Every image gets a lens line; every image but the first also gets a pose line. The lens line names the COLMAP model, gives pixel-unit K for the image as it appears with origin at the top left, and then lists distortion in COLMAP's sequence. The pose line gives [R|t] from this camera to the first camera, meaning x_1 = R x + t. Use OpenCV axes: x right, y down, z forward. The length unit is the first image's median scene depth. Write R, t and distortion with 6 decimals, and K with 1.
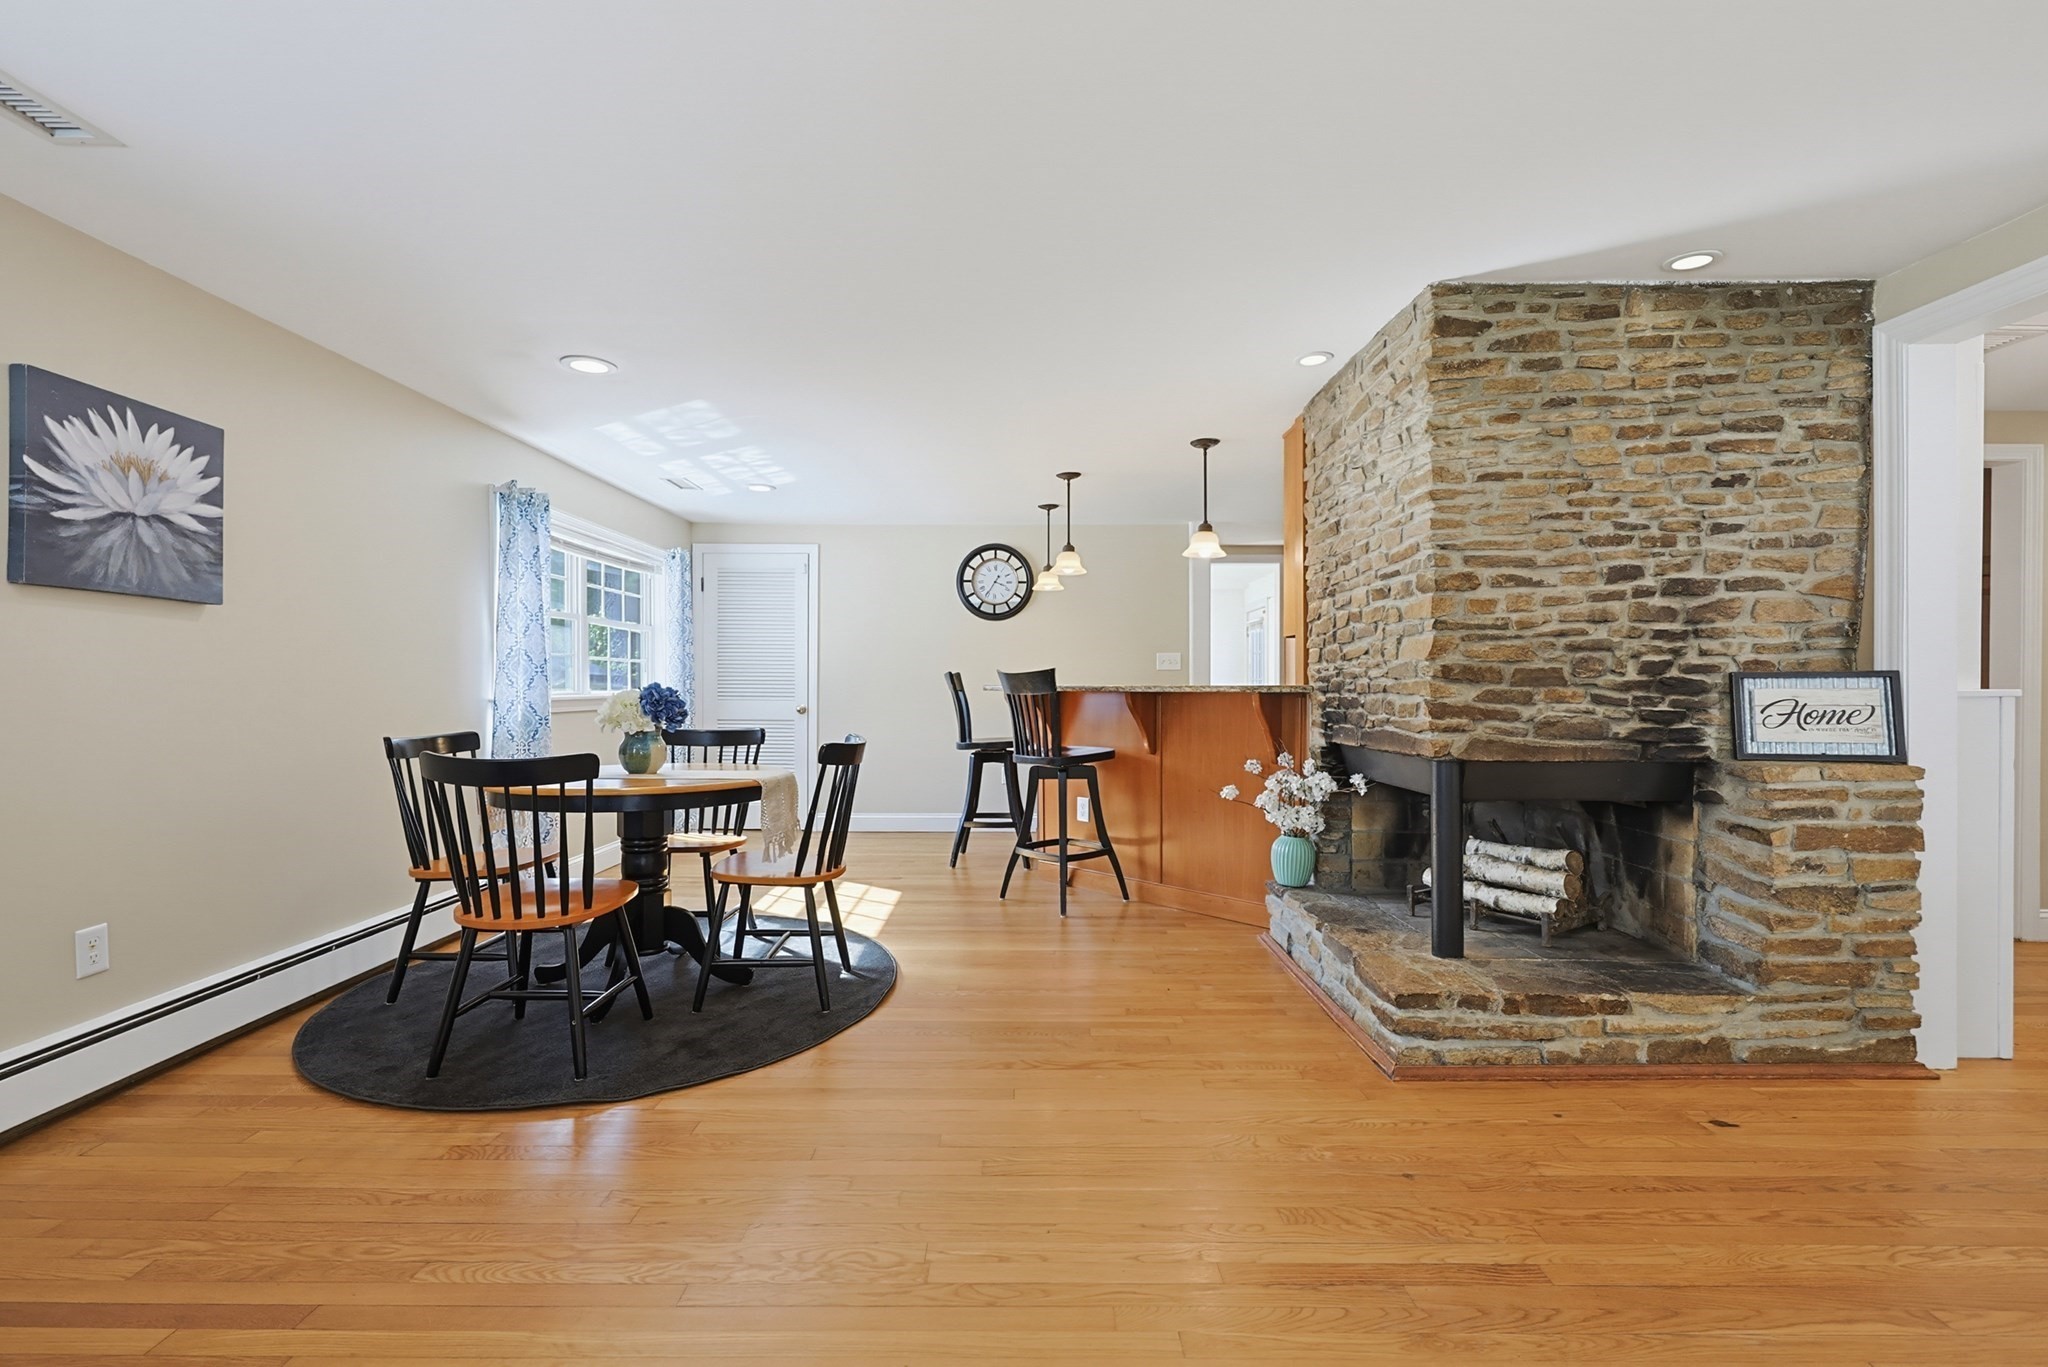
lens RADIAL K [[870.5, 0, 1022.2], [0, 870.5, 692.2], [0, 0, 1]] dist [0.000756, 0.000069]
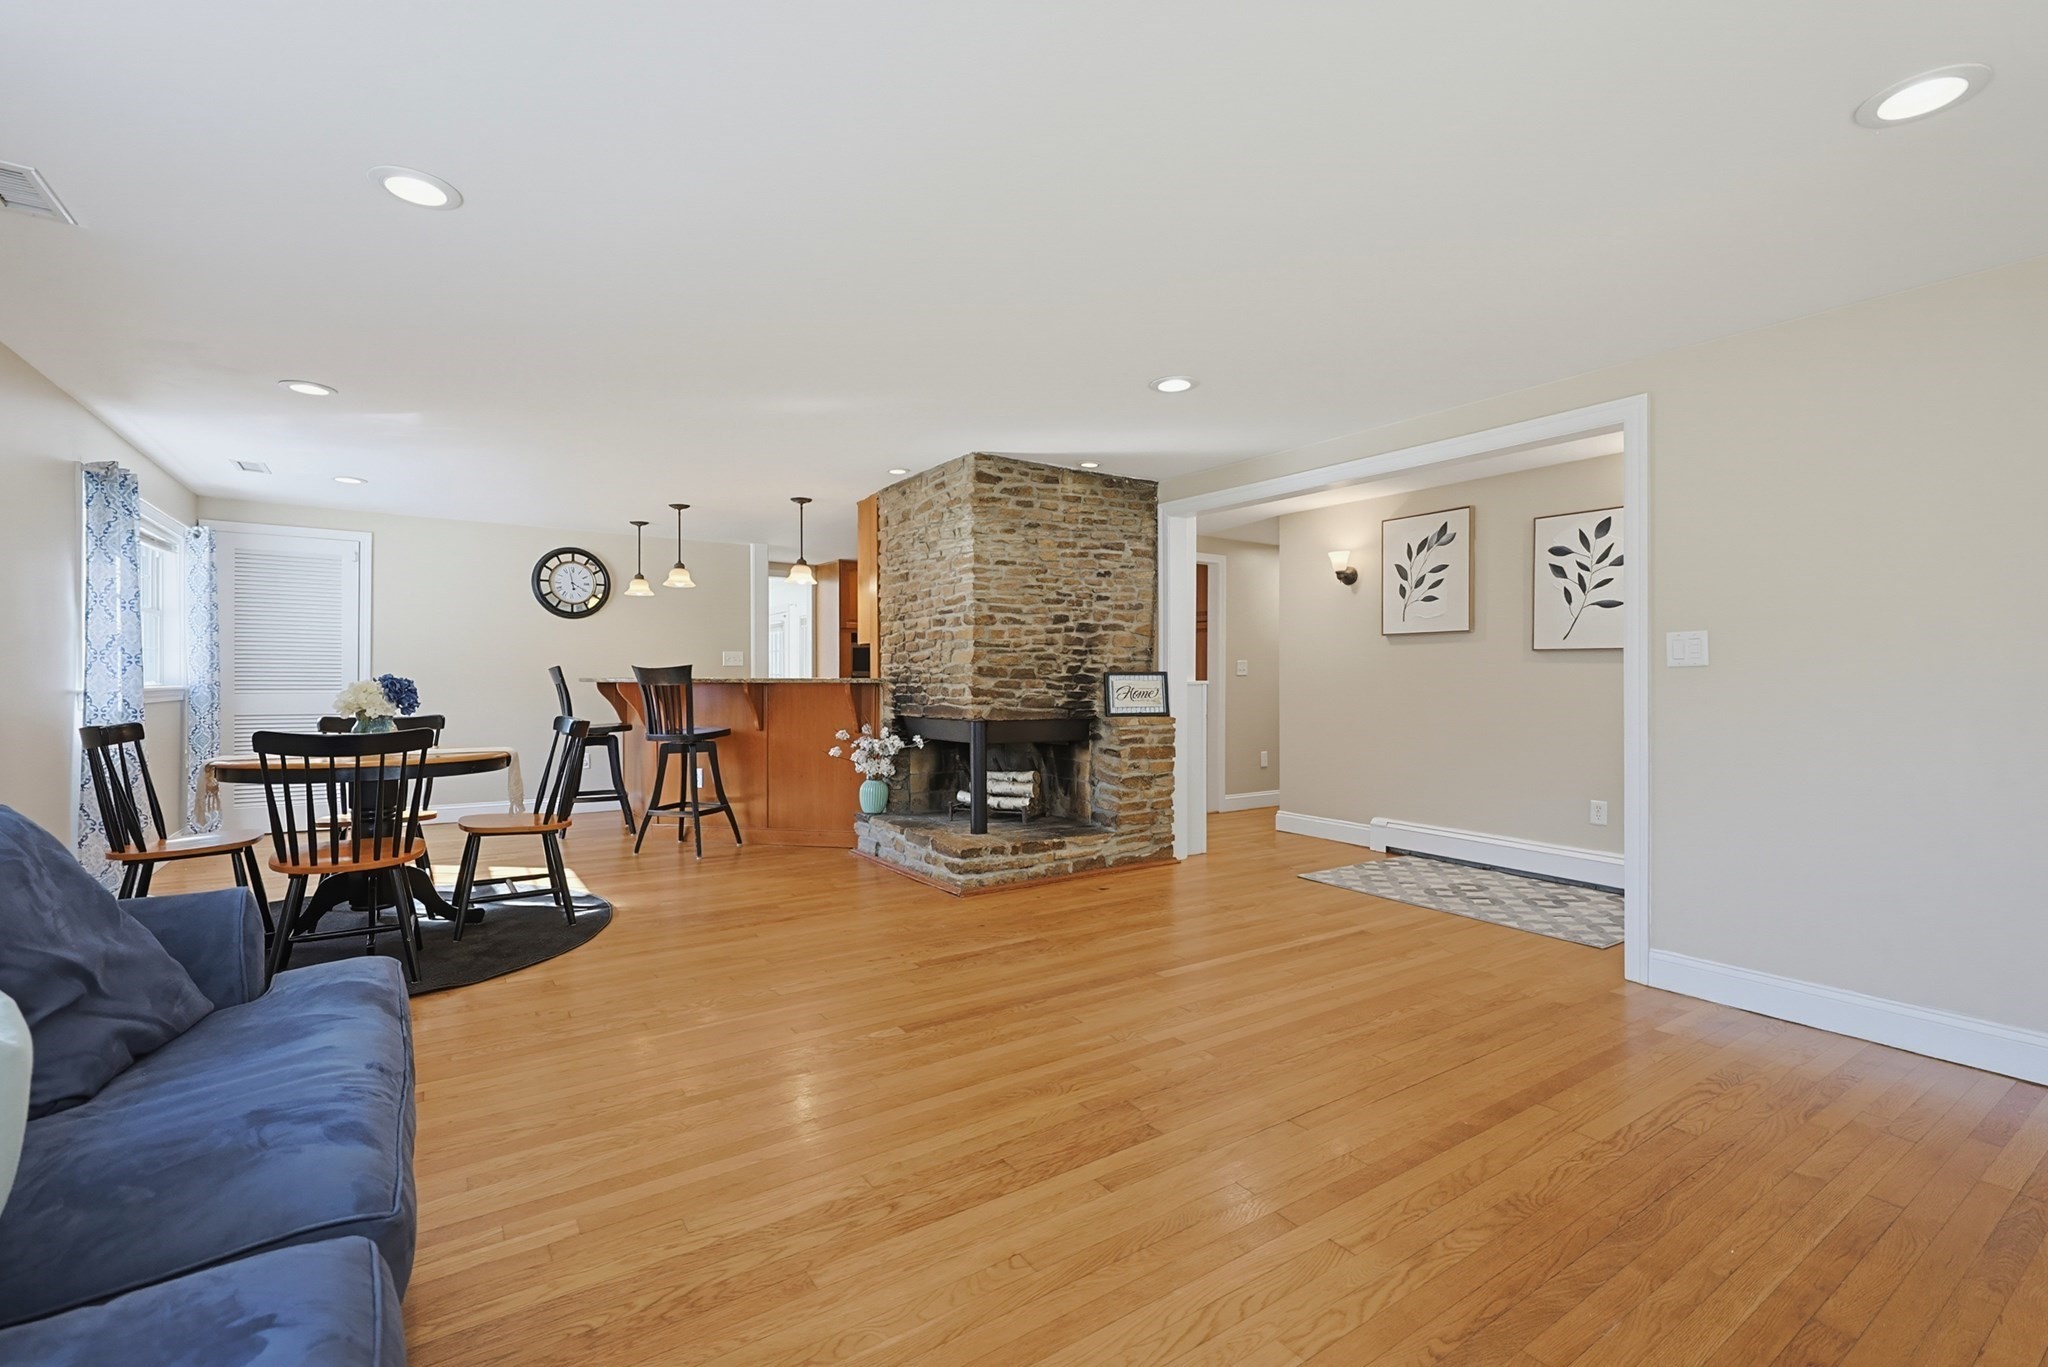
lens RADIAL K [[890.0, 0, 1002.9], [0, 890.0, 686.0], [0, 0, 1]] dist [-0.003098, -0.000259]
pose [[0.834587, -0.001493, 0.550874, -0.471389], [0.002377, 0.999997, -0.000892, 0.009758], [-0.550871, 0.002054, 0.834588, -0.534570]]
